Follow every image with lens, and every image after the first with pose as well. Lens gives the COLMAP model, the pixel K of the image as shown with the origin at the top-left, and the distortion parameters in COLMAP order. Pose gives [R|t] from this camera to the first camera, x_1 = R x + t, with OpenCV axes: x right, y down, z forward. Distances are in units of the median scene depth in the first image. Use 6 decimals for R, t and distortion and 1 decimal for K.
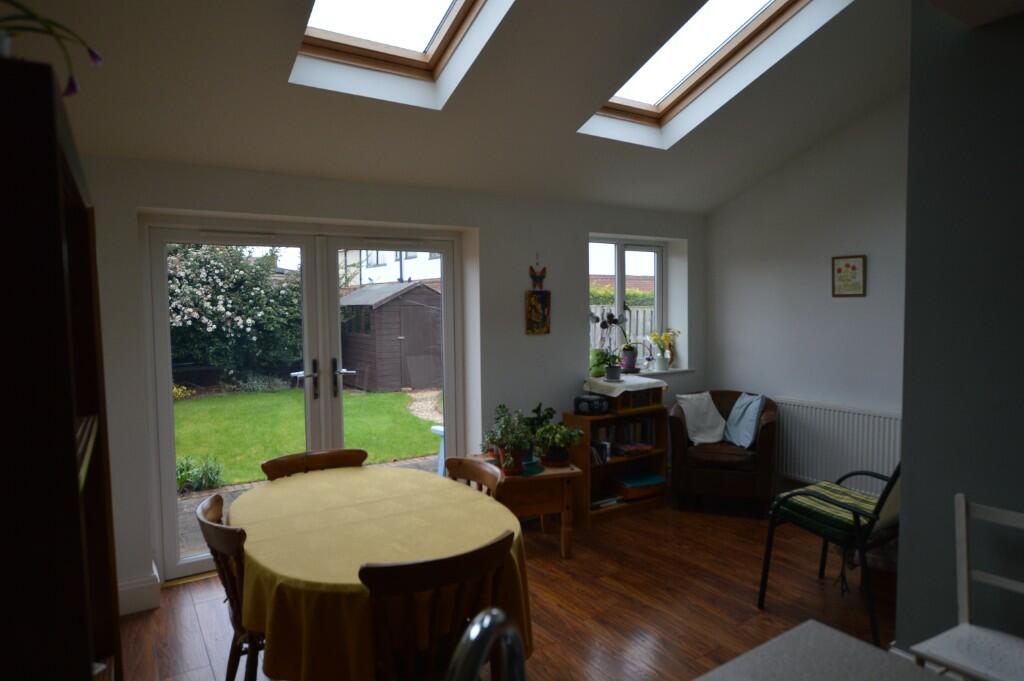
lens RADIAL K [[609.8, 0, 512.0], [0, 609.8, 340.5], [0, 0, 1]] dist [-0.001725, -0.001947]
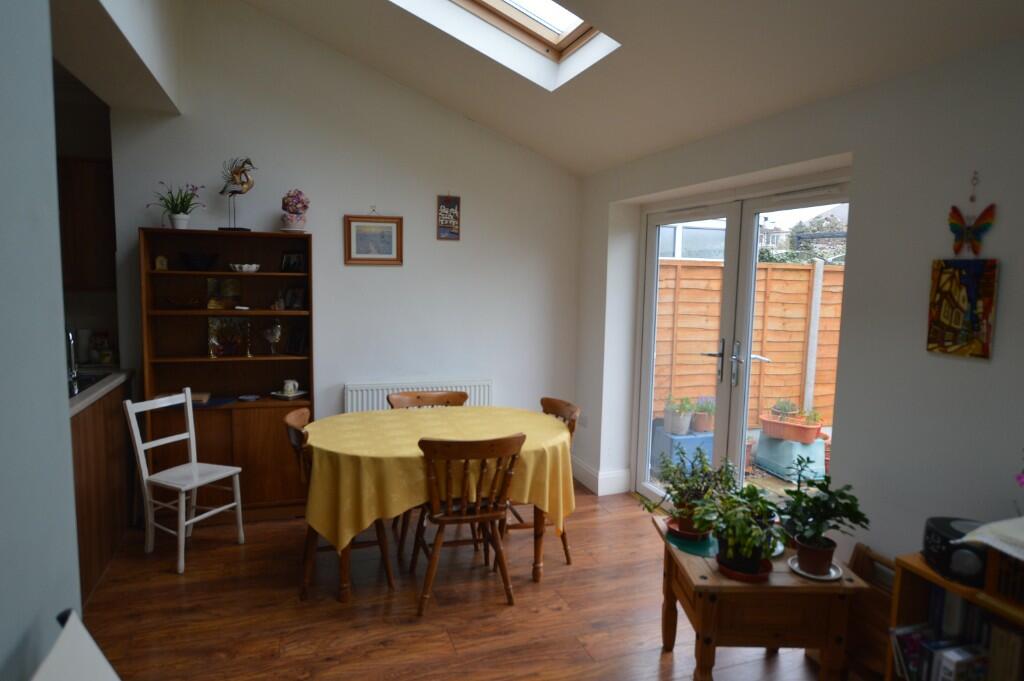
lens RADIAL K [[609.8, 0, 512.0], [0, 609.8, 340.5], [0, 0, 1]] dist [-0.001725, -0.001947]
pose [[-0.224089, 0.112187, -0.968090, 0.557686], [-0.077580, 0.988146, 0.132469, -0.056276], [0.971476, 0.104789, -0.212729, 0.779464]]
